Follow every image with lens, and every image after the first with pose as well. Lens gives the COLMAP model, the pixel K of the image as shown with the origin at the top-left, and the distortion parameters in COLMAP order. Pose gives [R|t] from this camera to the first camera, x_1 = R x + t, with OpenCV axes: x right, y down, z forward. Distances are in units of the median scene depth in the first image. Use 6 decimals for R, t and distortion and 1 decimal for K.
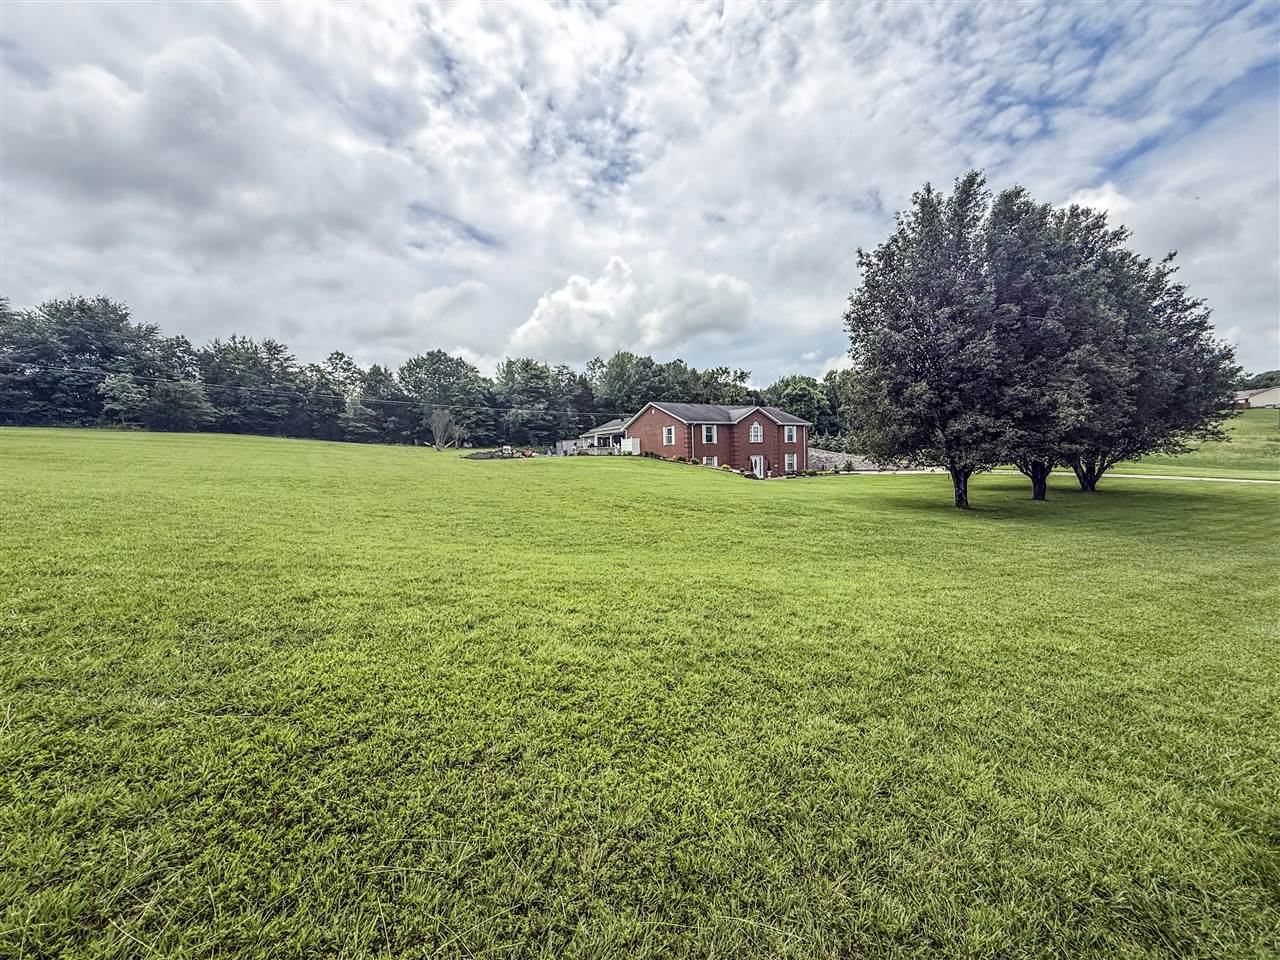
lens RADIAL K [[507.0, 0, 640.0], [0, 507.0, 480.0], [0, 0, 1]] dist [-0.000854, -0.000785]
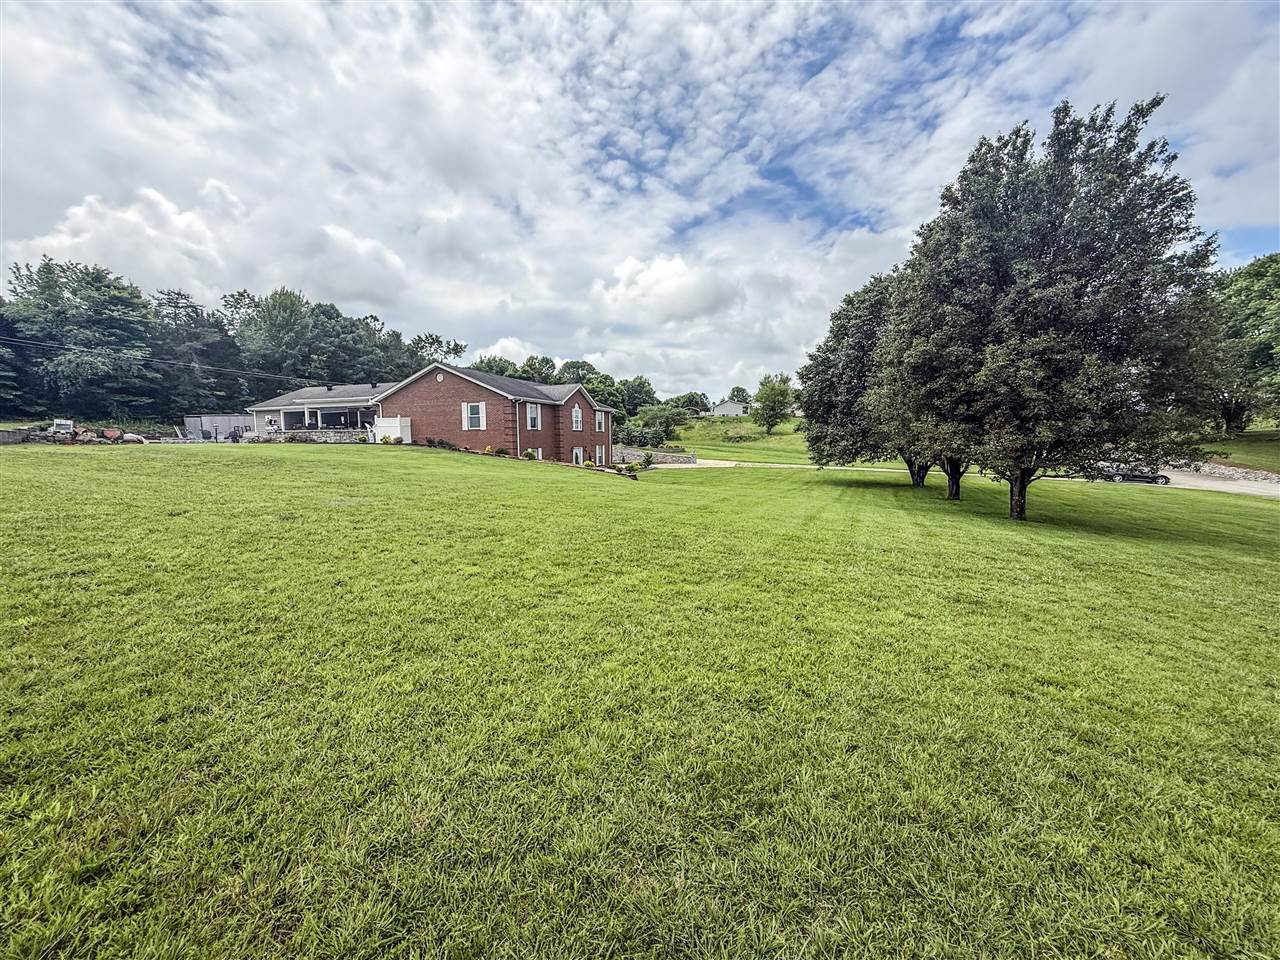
lens RADIAL K [[507.0, 0, 640.0], [0, 507.0, 480.0], [0, 0, 1]] dist [-0.000854, -0.000785]
pose [[0.785989, -0.026683, 0.617664, -0.164598], [0.011281, 0.999521, 0.028823, -0.016845], [-0.618137, -0.015687, 0.785914, 0.289590]]
